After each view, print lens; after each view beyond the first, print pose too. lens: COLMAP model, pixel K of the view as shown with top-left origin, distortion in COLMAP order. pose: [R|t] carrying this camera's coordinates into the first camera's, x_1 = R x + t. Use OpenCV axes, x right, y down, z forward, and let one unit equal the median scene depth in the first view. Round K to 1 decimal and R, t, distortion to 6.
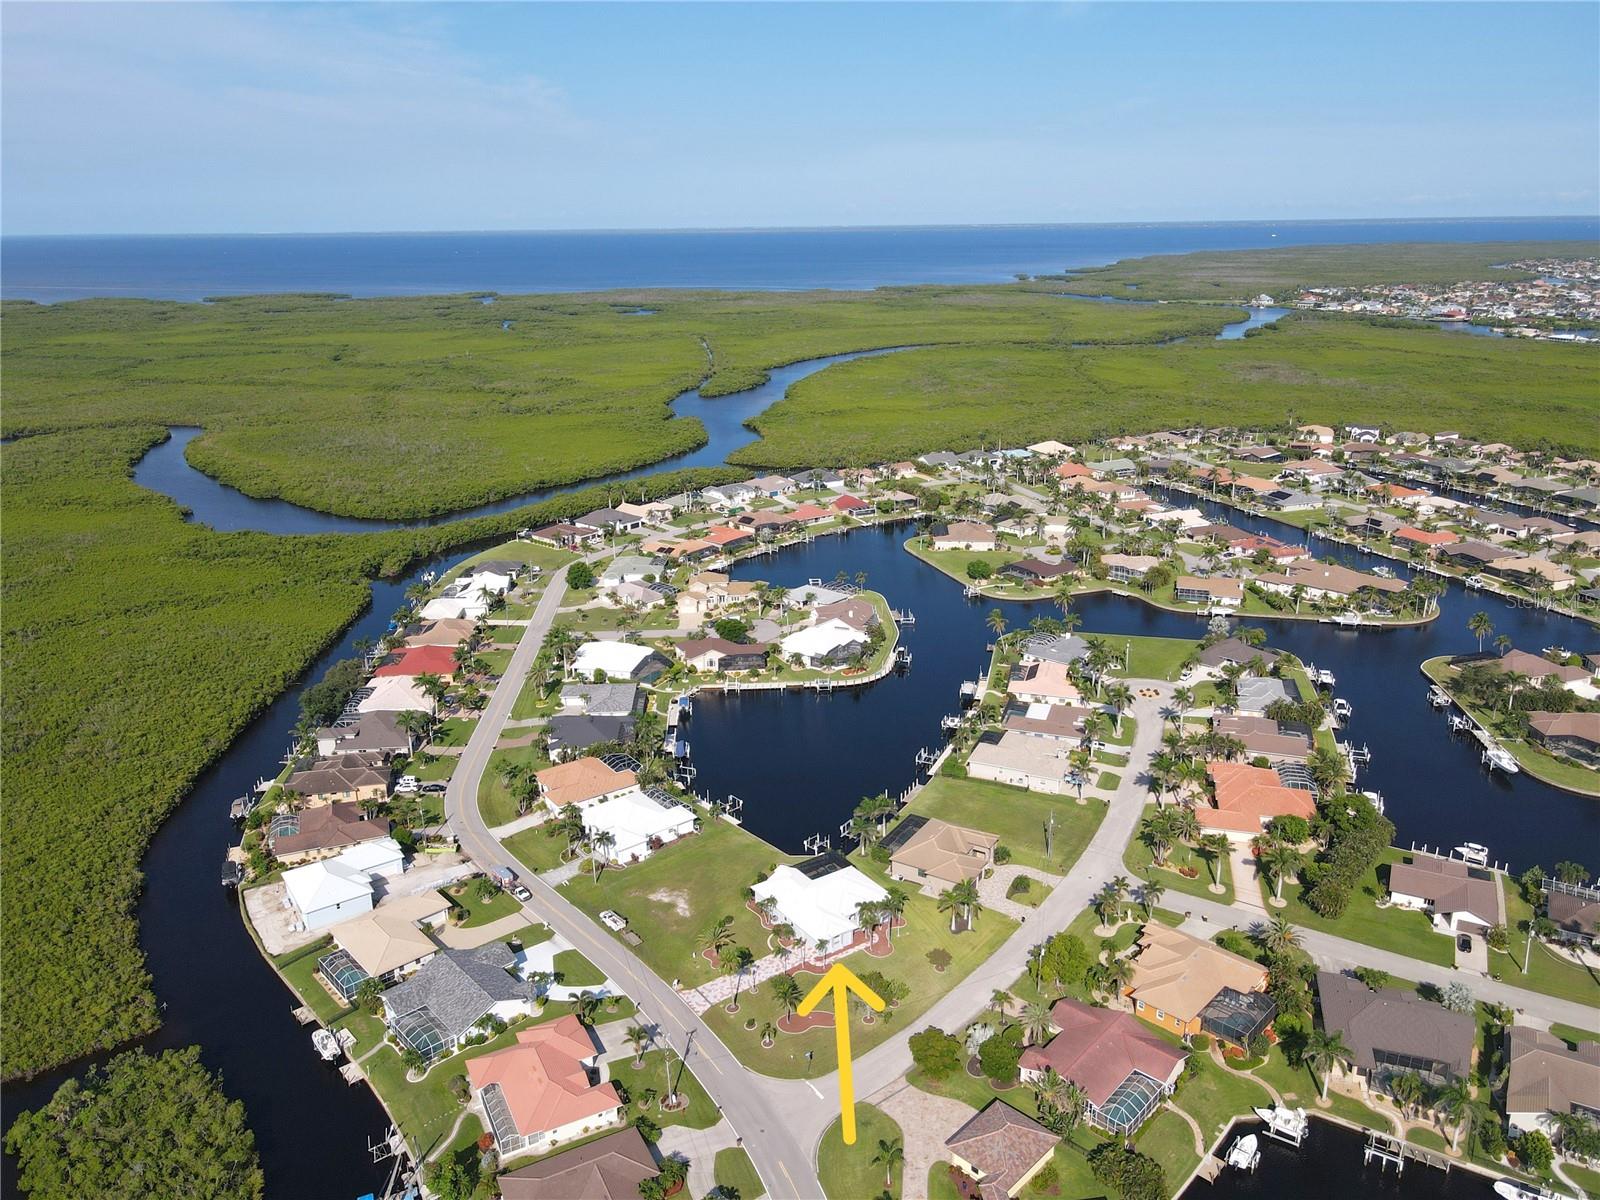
lens RADIAL K [[1178.1, 0, 802.7], [0, 1178.1, 594.5], [0, 0, 1]] dist [-0.003868, 0.032249]
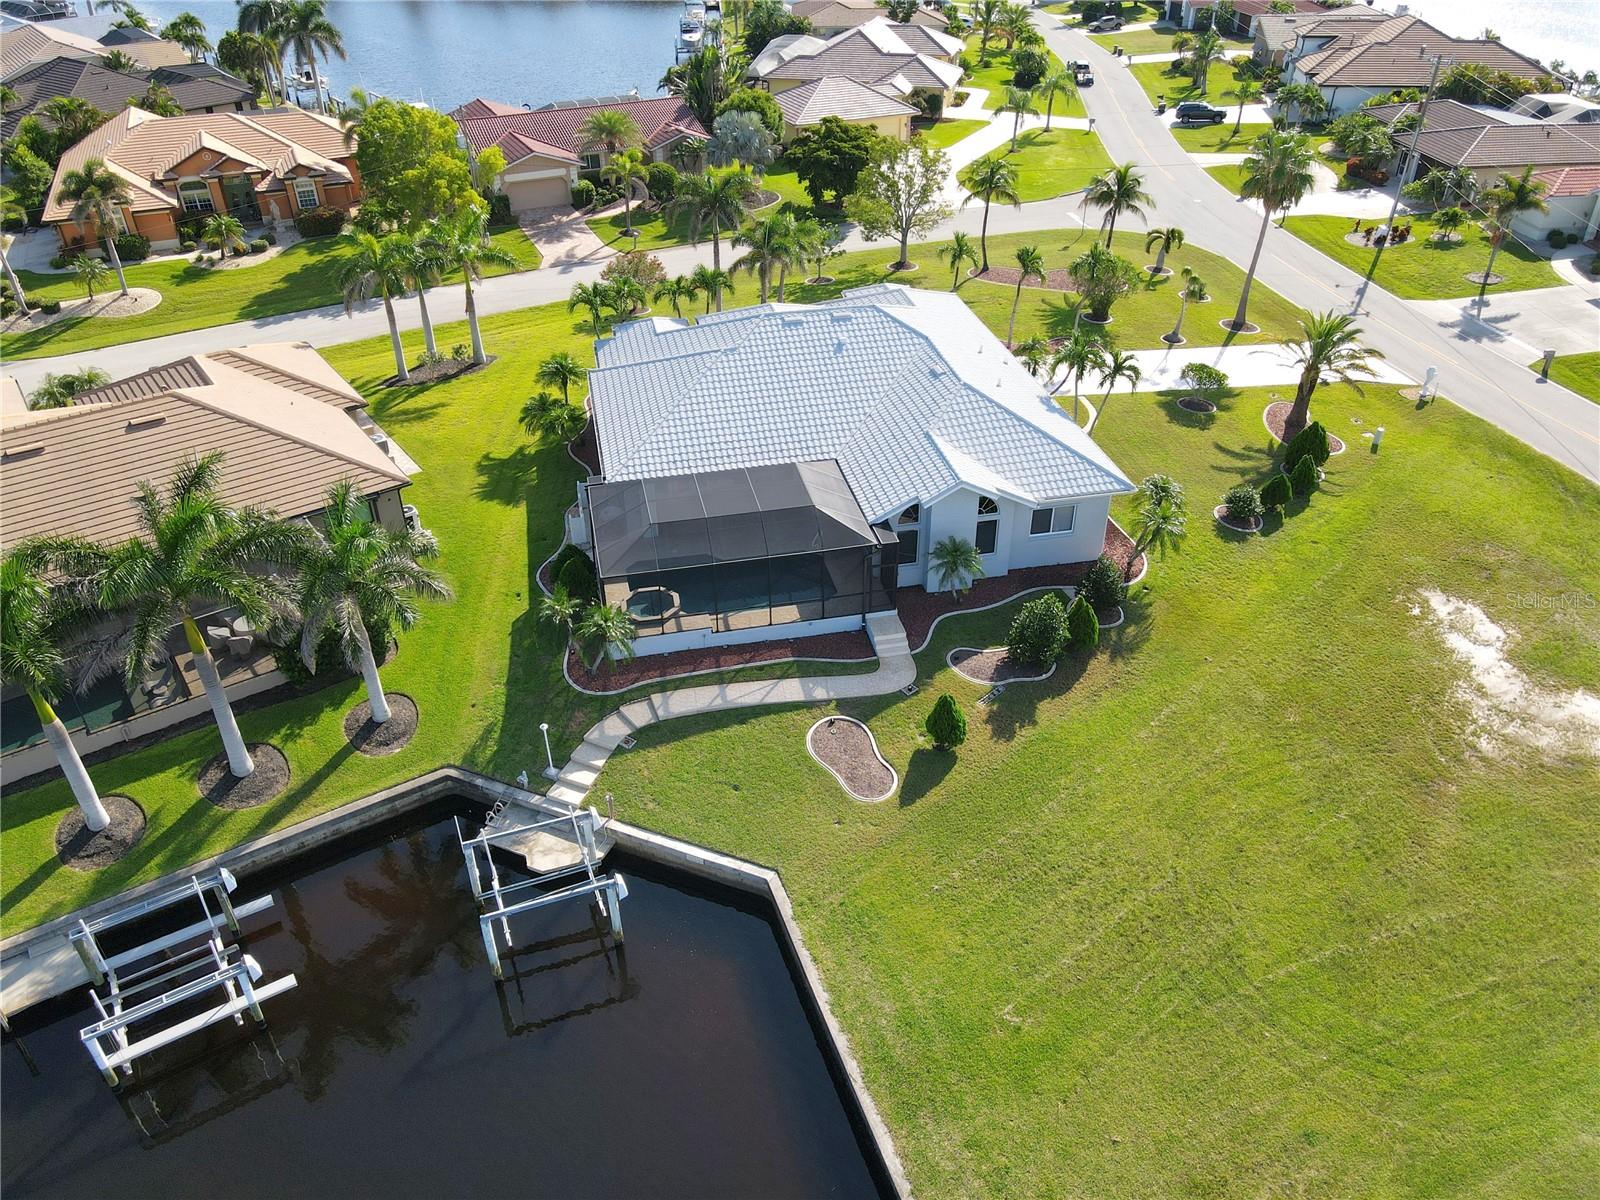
lens RADIAL K [[1178.1, 0, 807.1], [0, 1178.1, 595.3], [0, 0, 1]] dist [-0.003868, 0.032249]
pose [[-0.925030, -0.198011, 0.324209, -0.062775], [0.131363, 0.634051, 0.762052, 0.098938], [-0.356460, 0.747510, -0.560504, 1.178428]]
